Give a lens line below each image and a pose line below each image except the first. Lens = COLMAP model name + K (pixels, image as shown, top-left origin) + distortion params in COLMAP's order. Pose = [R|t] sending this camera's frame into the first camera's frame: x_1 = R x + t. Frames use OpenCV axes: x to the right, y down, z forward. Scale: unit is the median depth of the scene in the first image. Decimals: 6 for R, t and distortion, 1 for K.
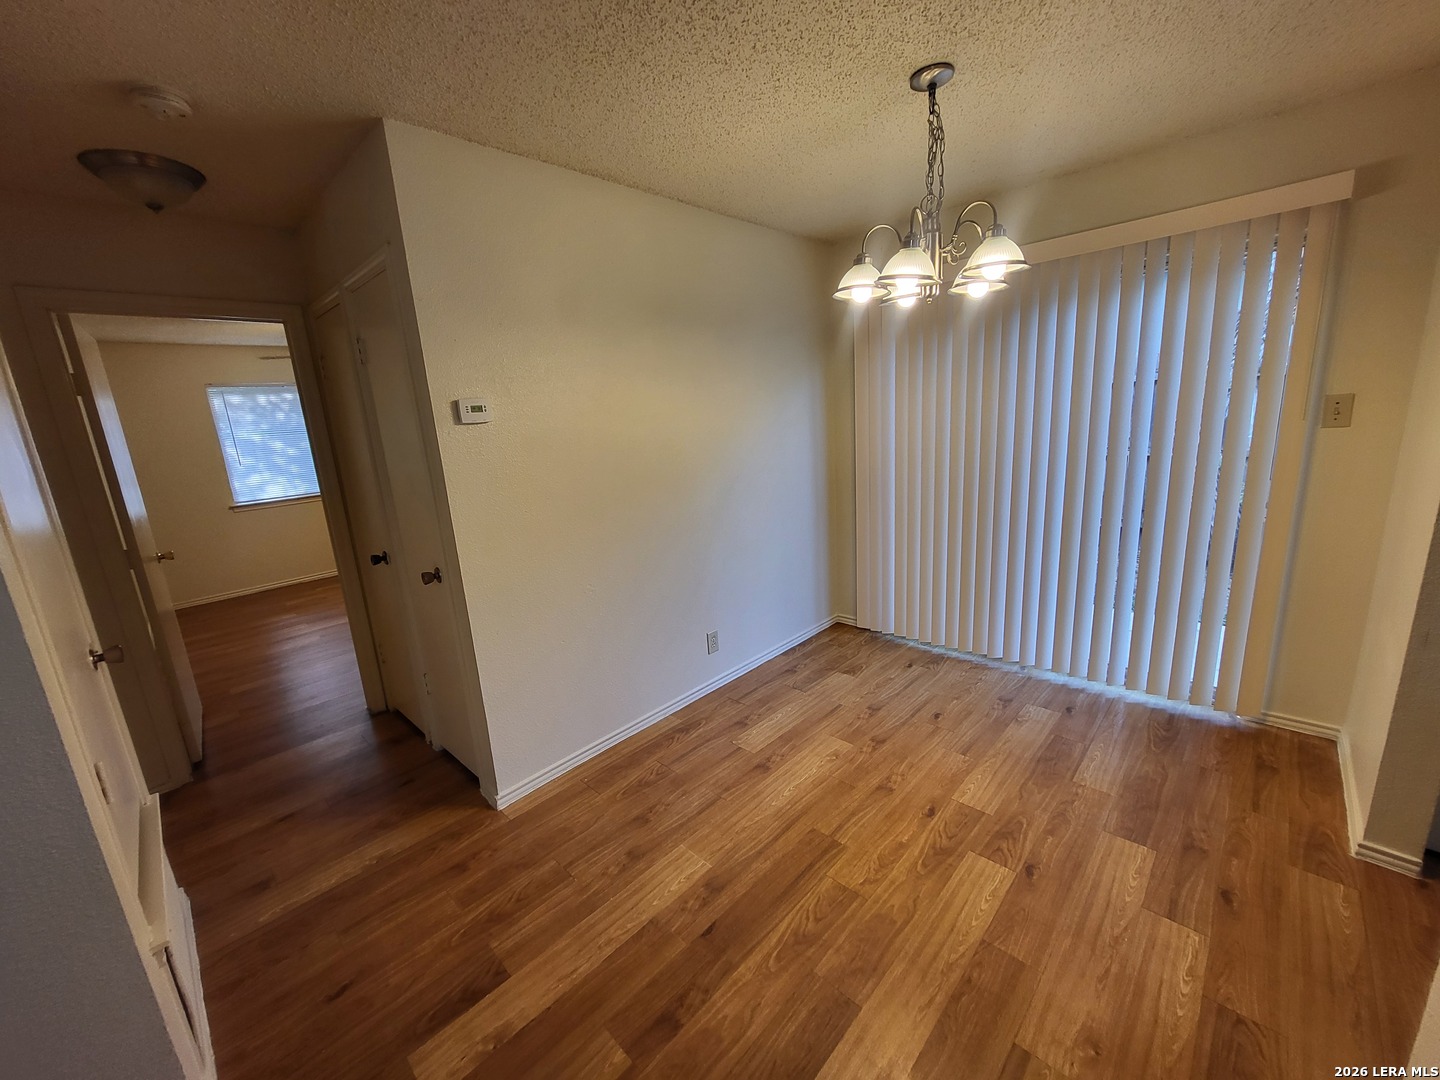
lens RADIAL K [[561.7, 0, 711.9], [0, 561.7, 541.0], [0, 0, 1]] dist [0.002363, -0.004965]
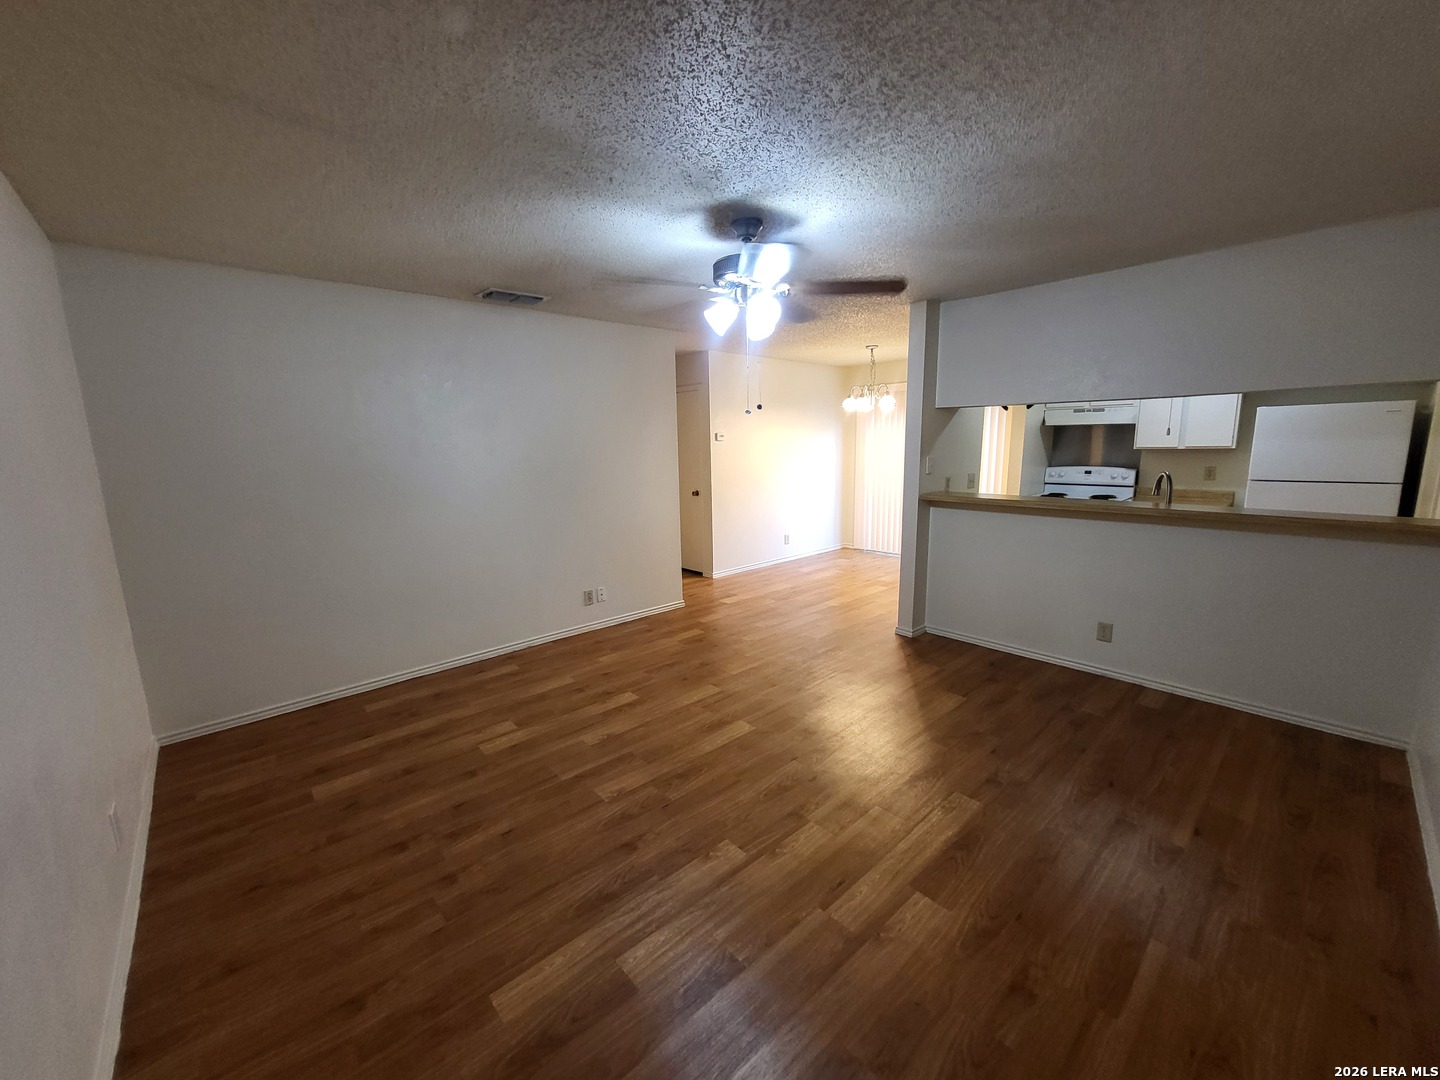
lens RADIAL K [[561.7, 0, 711.9], [0, 561.7, 541.0], [0, 0, 1]] dist [0.002363, -0.004965]
pose [[0.996989, 0.057268, -0.052274, -0.310226], [-0.059436, 0.997394, -0.040900, 0.511192], [0.049795, 0.043884, 0.997795, -2.237354]]
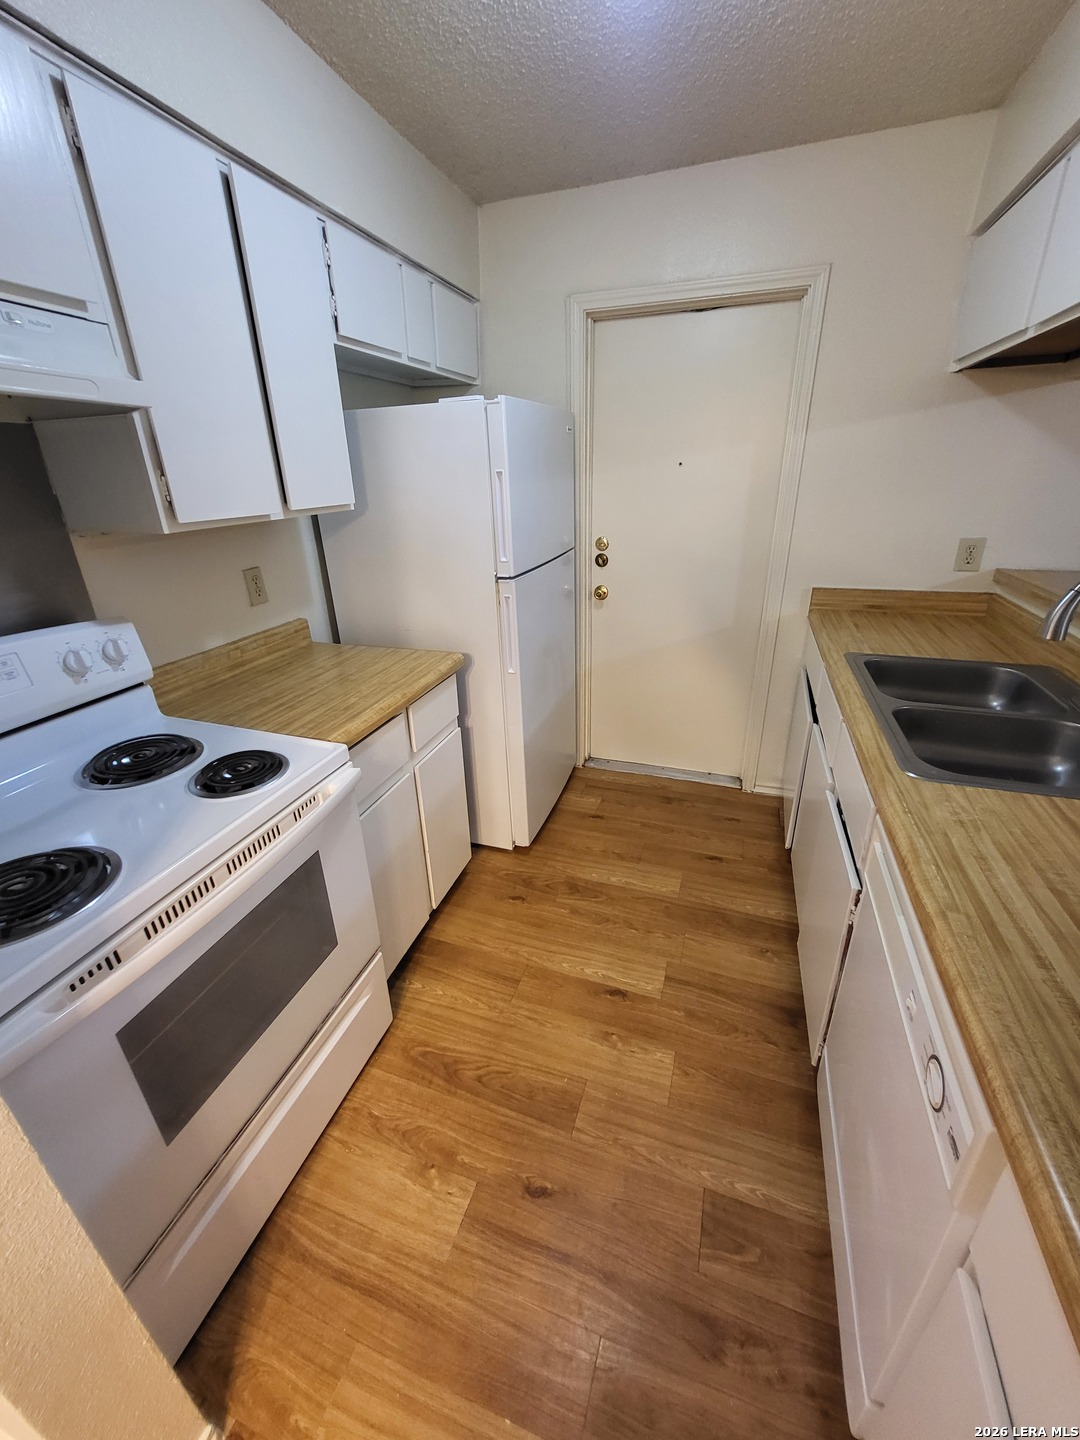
lens RADIAL K [[561.7, 0, 540.0], [0, 561.7, 720.0], [0, 0, 1]] dist [0.002363, -0.004965]
pose [[-0.426666, -0.293203, 0.855563, 0.799717], [0.248368, 0.871635, 0.422571, -0.167593], [-0.869638, 0.392791, -0.299075, 0.562351]]
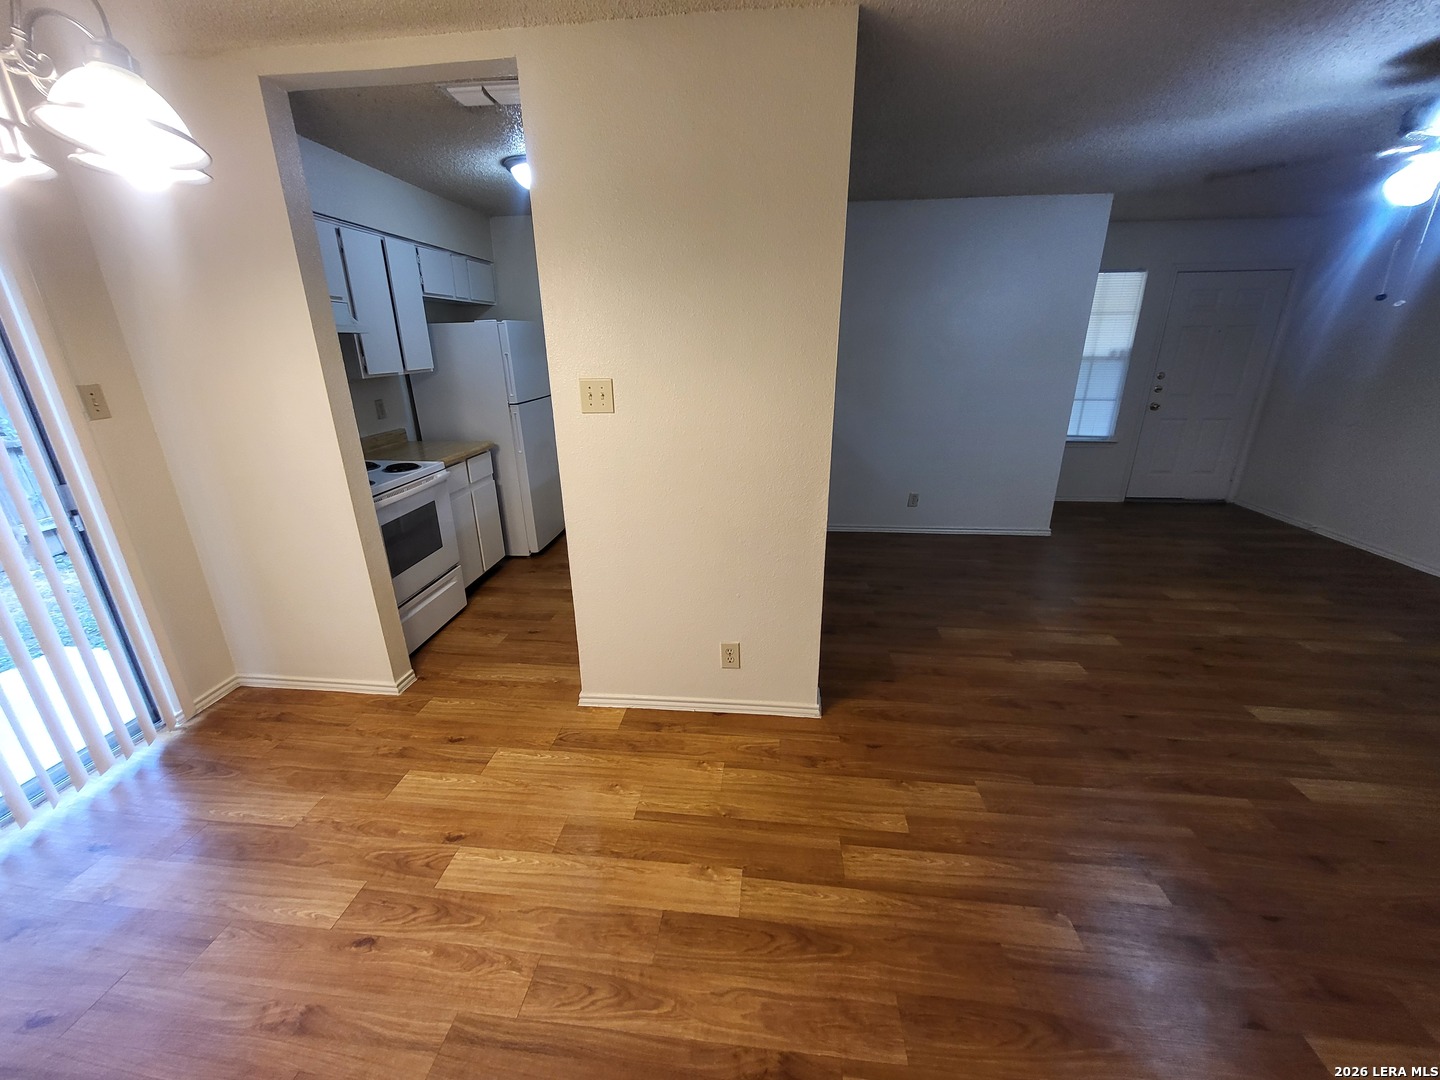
lens RADIAL K [[561.7, 0, 711.9], [0, 561.7, 541.0], [0, 0, 1]] dist [0.002363, -0.004965]
pose [[-0.616459, -0.192097, 0.763594, -0.403445], [0.224689, 0.886543, 0.404422, -0.204994], [-0.754647, 0.420881, -0.503356, 0.928680]]
